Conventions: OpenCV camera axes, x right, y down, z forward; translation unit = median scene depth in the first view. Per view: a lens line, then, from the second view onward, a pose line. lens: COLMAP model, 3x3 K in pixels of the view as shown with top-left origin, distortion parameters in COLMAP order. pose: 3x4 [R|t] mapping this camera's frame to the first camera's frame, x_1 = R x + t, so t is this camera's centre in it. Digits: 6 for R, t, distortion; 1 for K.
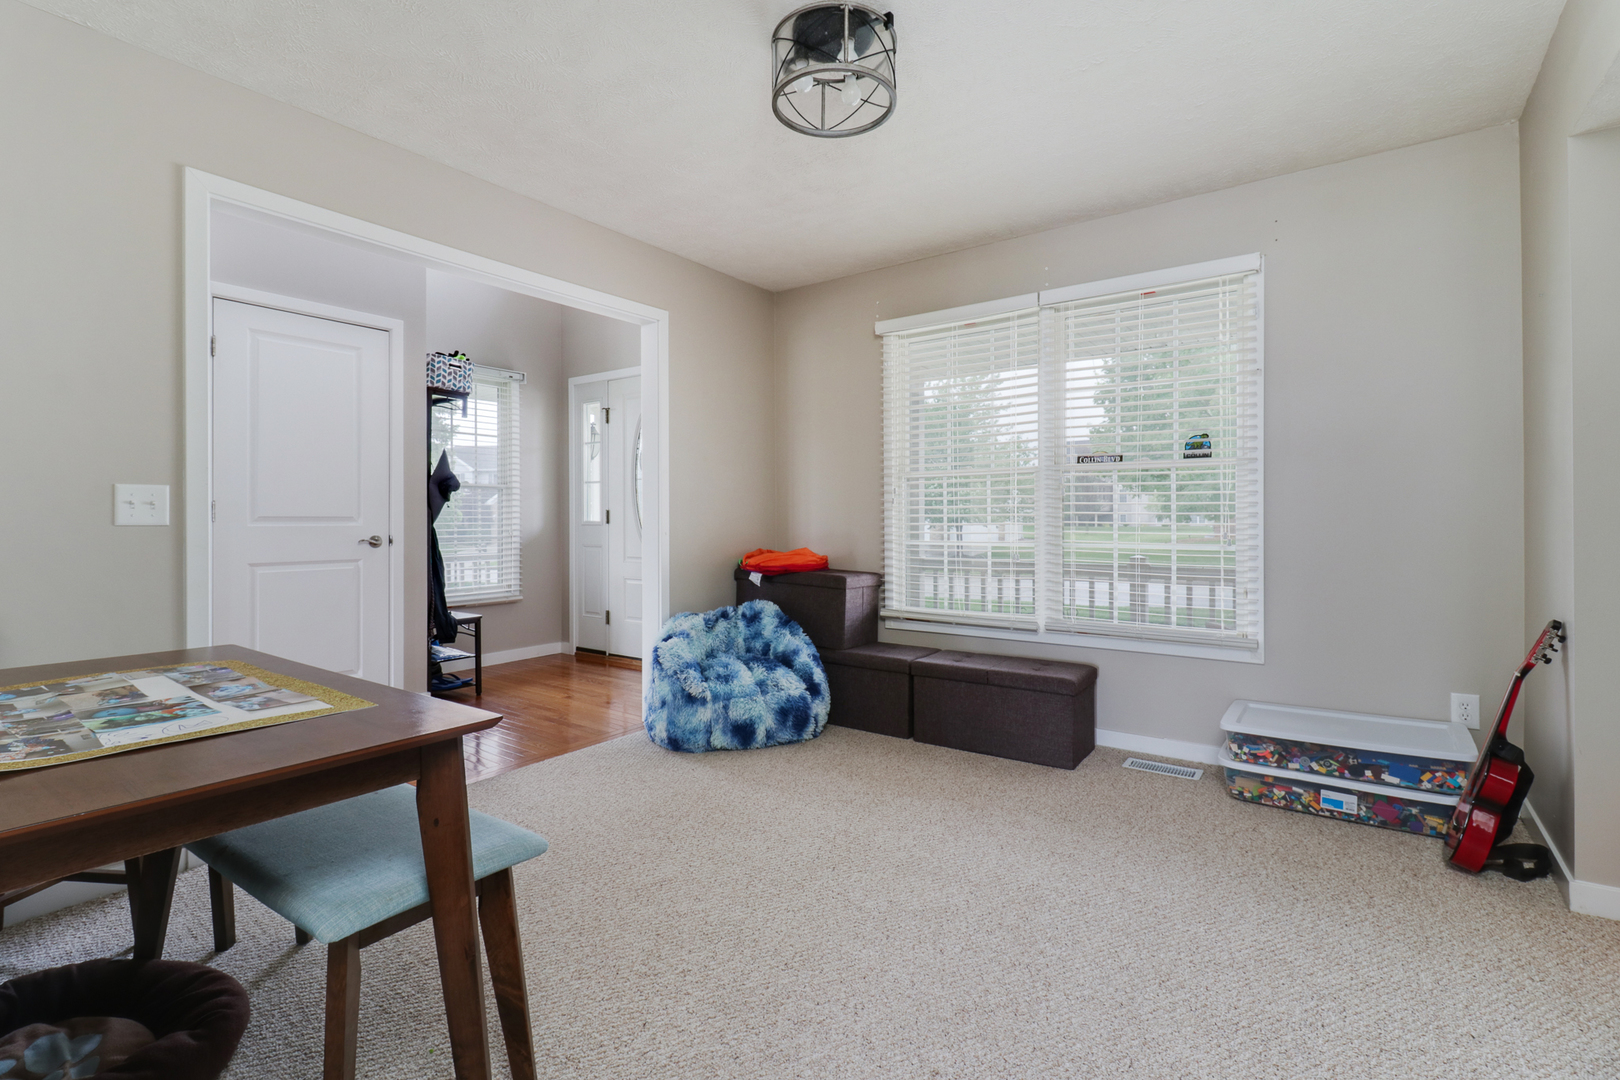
lens RADIAL K [[753.3, 0, 812.5], [0, 753.3, 516.6], [0, 0, 1]] dist [-0.000079, -0.000251]
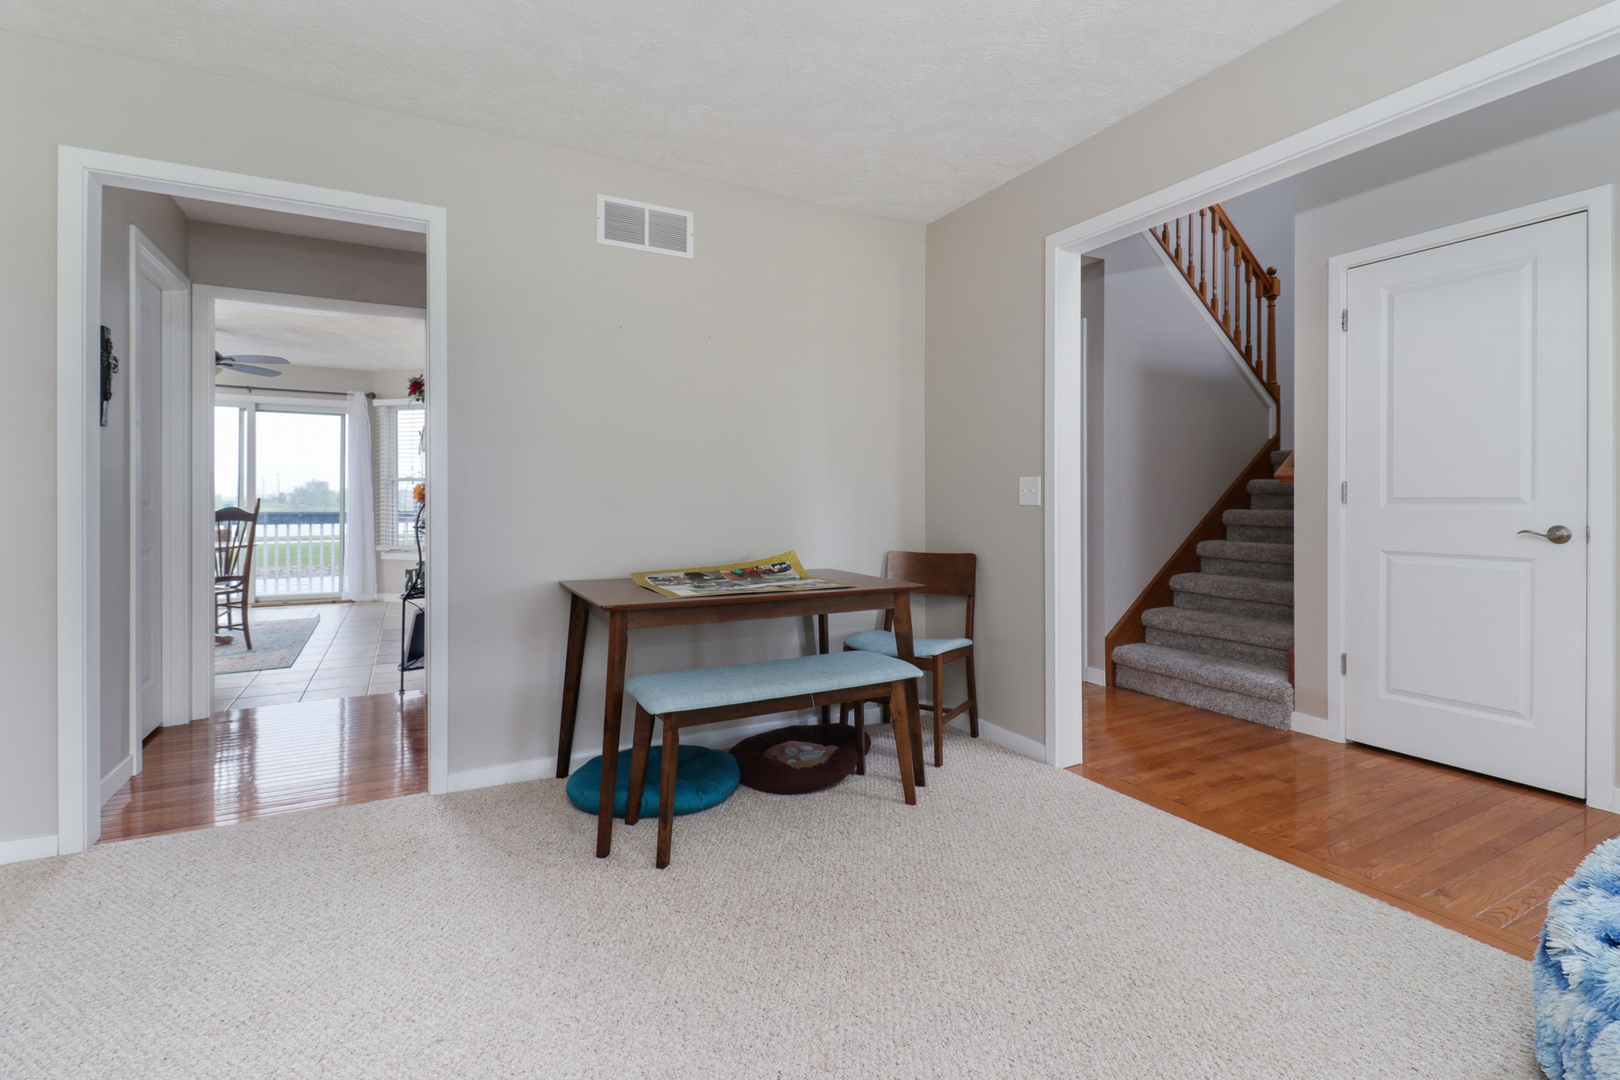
lens RADIAL K [[747.3, 0, 812.8], [0, 747.3, 510.6], [0, 0, 1]] dist [0.017439, -0.015994]
pose [[-0.429074, 0.005686, -0.903252, 0.447058], [0.003960, 0.999982, 0.004413, 0.009233], [0.903261, -0.001684, -0.429089, 1.036915]]
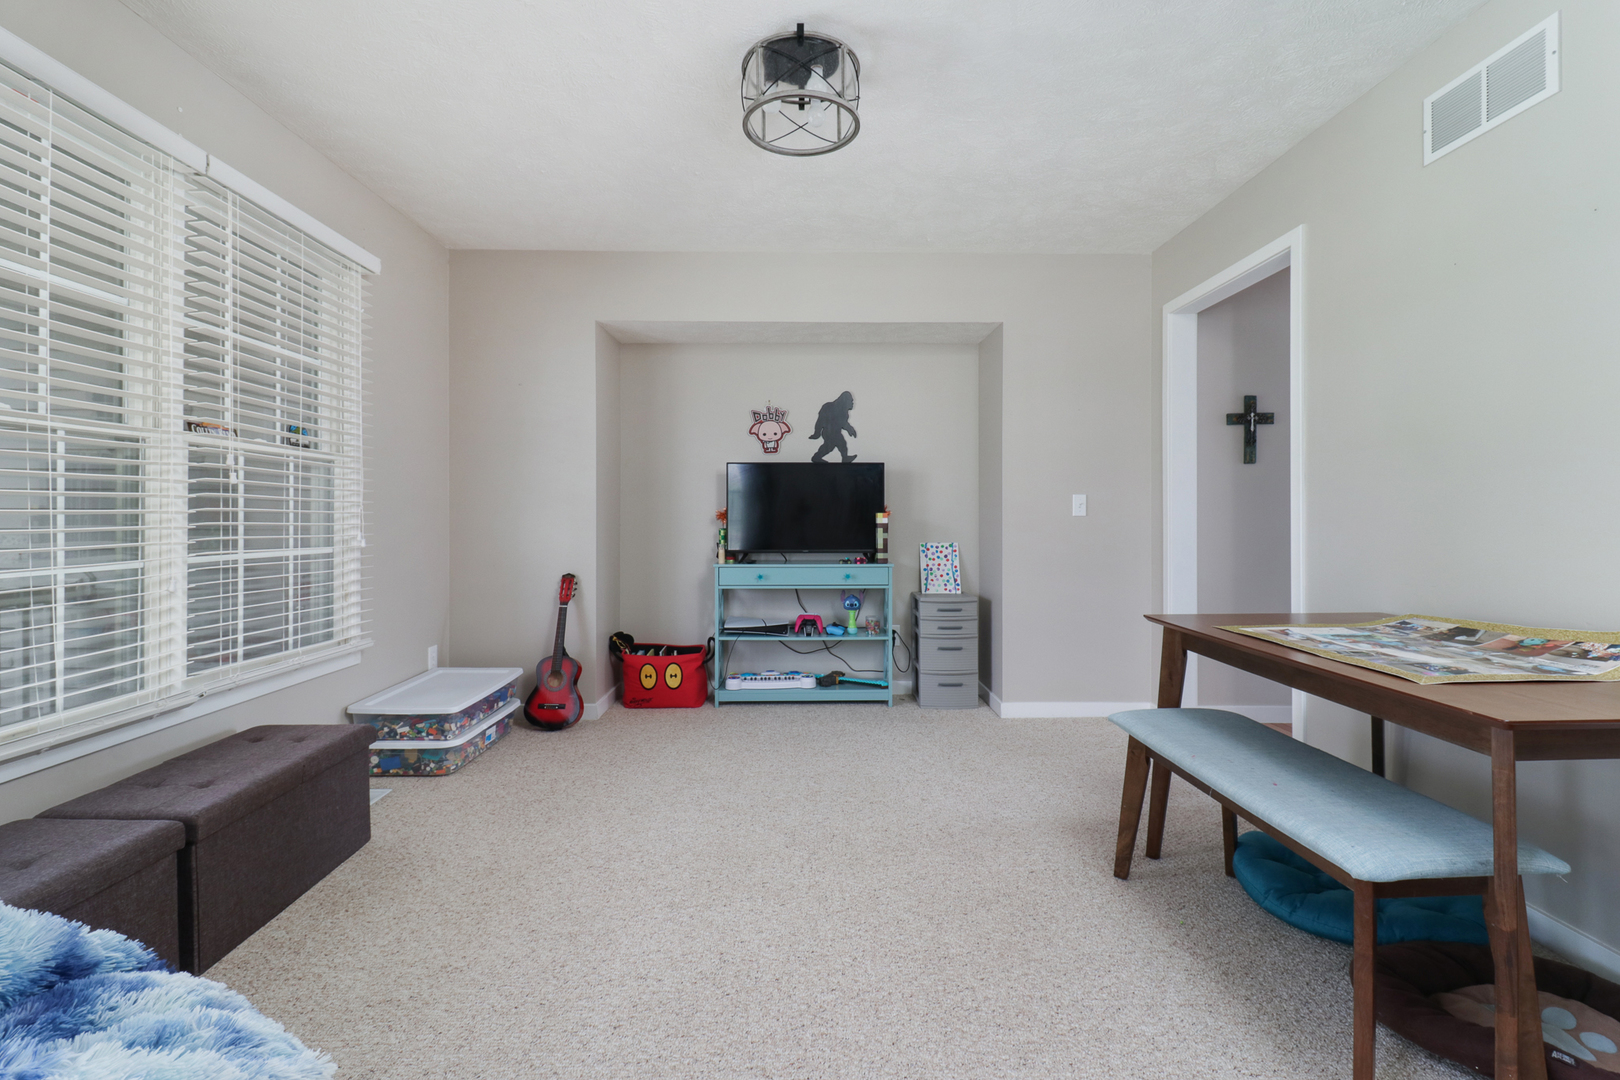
lens RADIAL K [[747.3, 0, 812.8], [0, 747.3, 510.6], [0, 0, 1]] dist [0.017439, -0.015994]
pose [[-0.602037, 0.007395, 0.798434, -0.661977], [0.002245, 0.999969, -0.007569, 0.001201], [-0.798465, -0.002764, -0.602035, 1.304680]]
